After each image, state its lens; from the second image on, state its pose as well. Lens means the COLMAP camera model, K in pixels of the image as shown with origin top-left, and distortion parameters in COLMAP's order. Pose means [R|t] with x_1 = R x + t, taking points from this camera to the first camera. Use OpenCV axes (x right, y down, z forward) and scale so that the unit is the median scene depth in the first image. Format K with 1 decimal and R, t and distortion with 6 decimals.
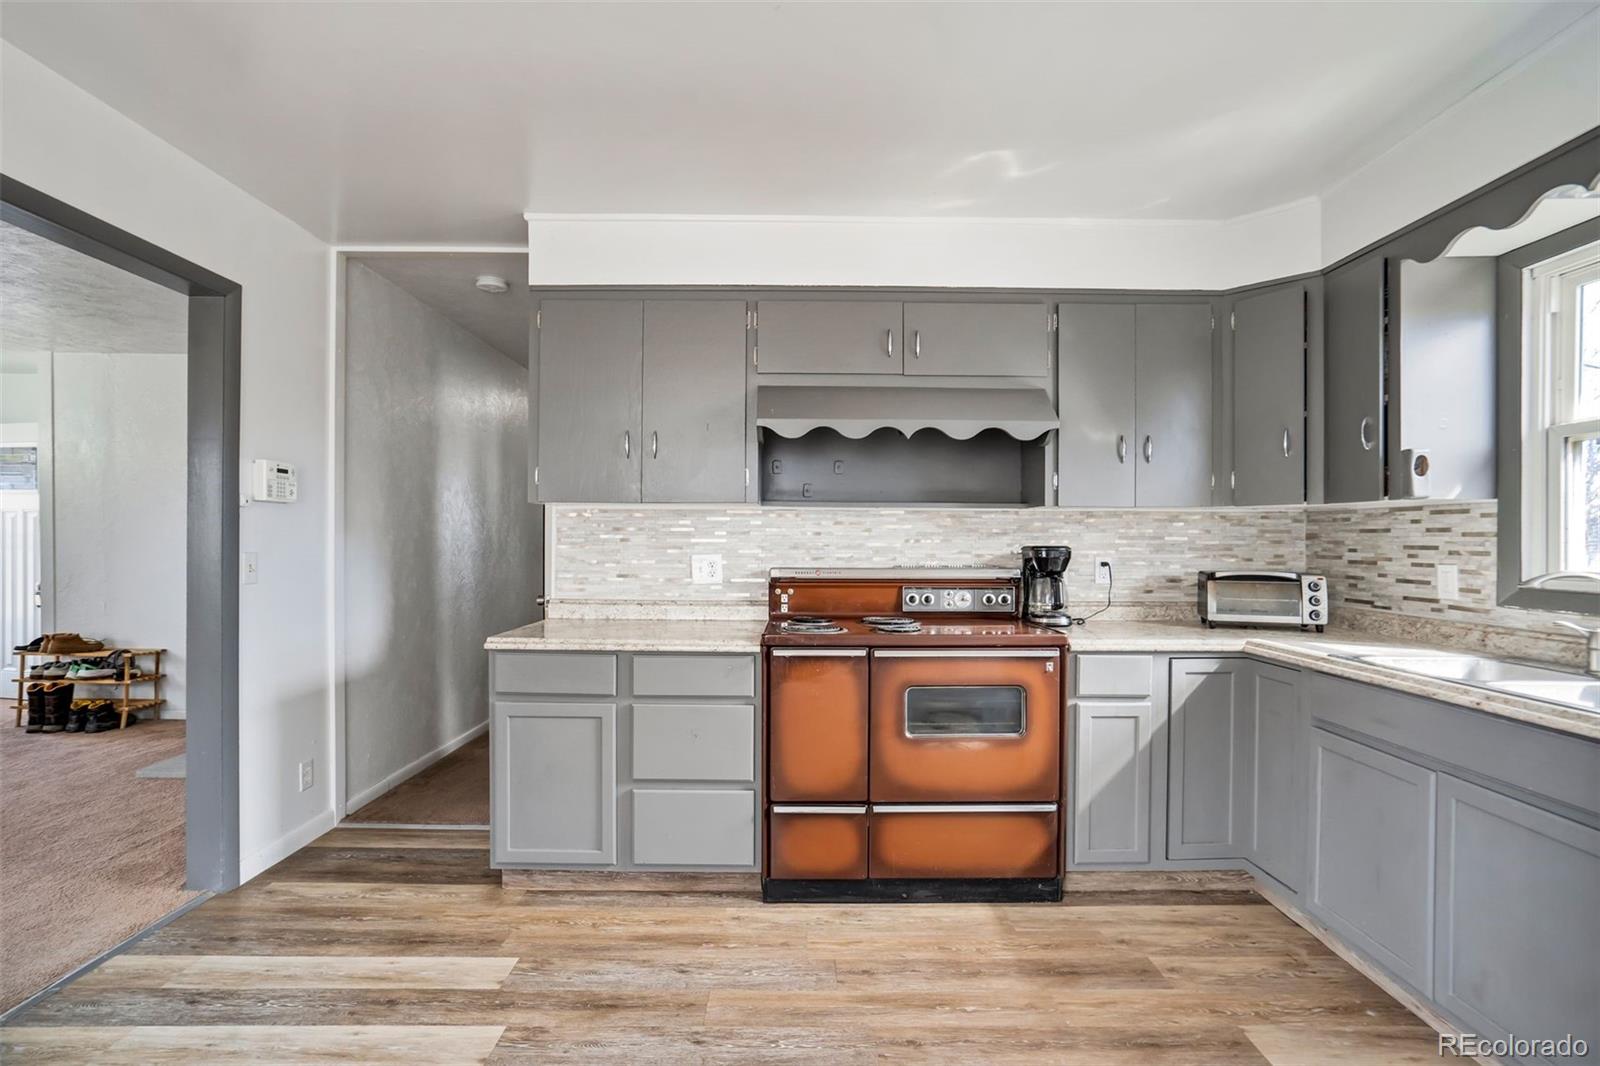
lens RADIAL K [[756.7, 0, 811.1], [0, 756.7, 543.0], [0, 0, 1]] dist [-0.021334, 0.008336]
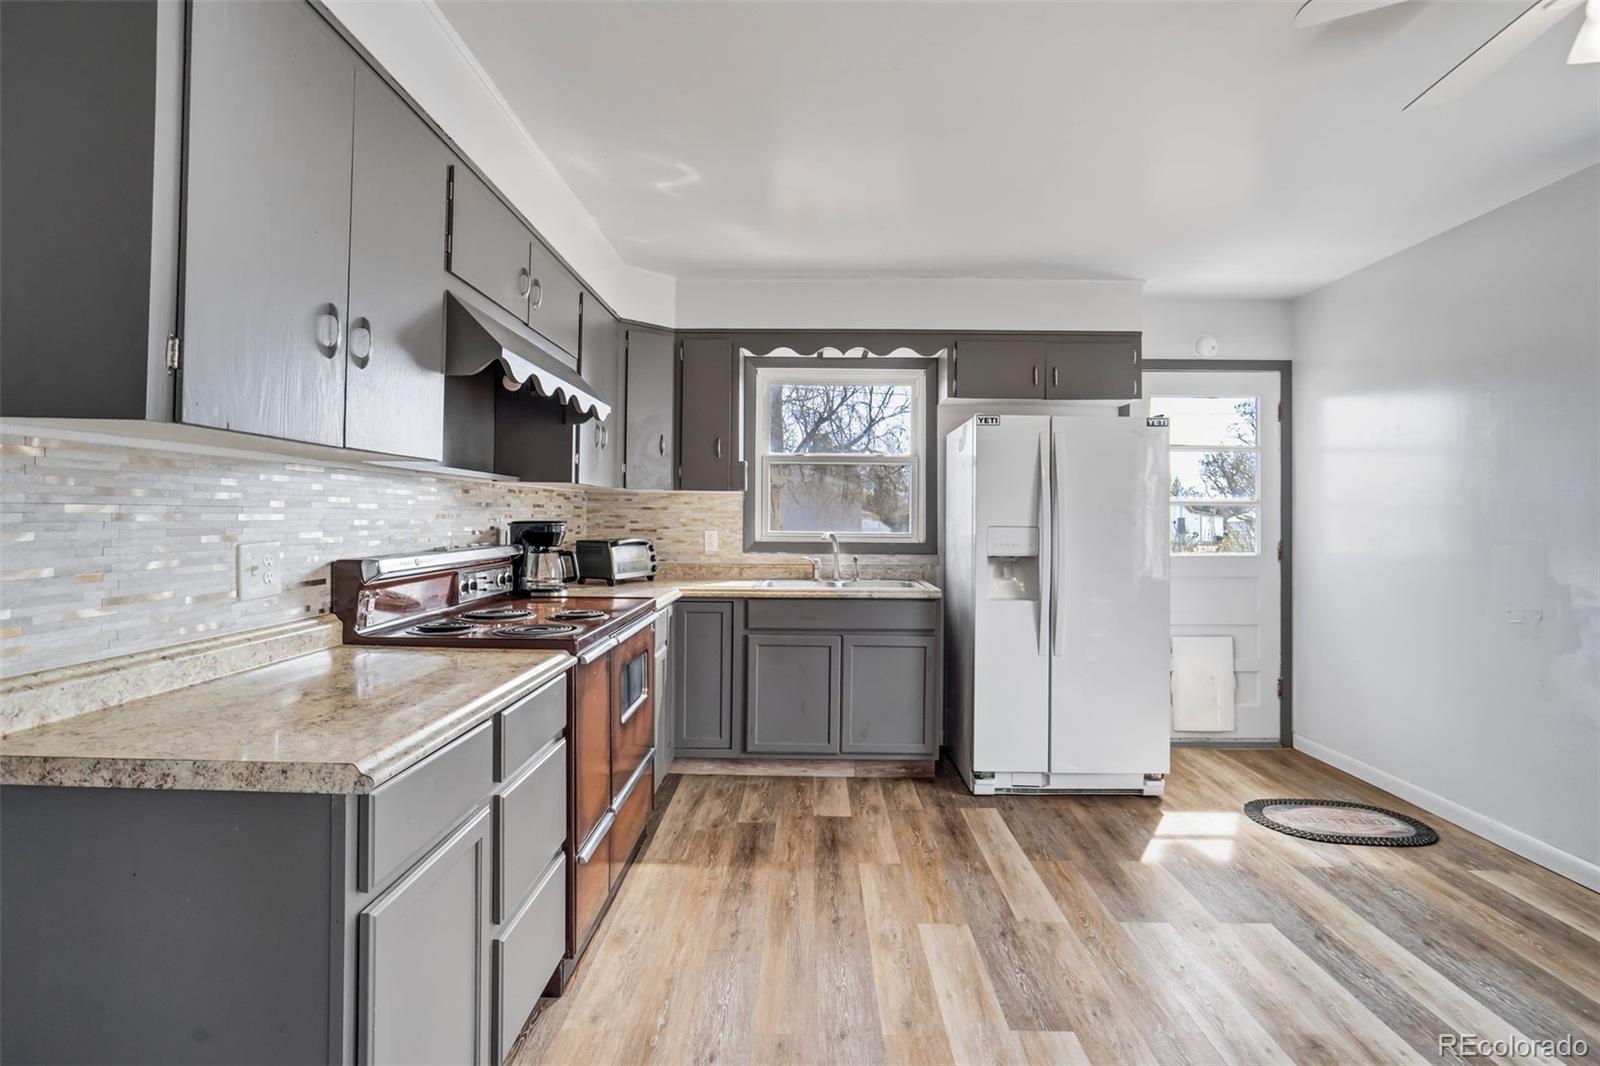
lens RADIAL K [[756.7, 0, 817.3], [0, 756.7, 509.1], [0, 0, 1]] dist [-0.021334, 0.008336]
pose [[0.017374, 0.005298, 0.999835, -0.809471], [-0.004822, 0.999975, -0.005215, -0.010087], [-0.999837, -0.004730, 0.017399, 0.729142]]
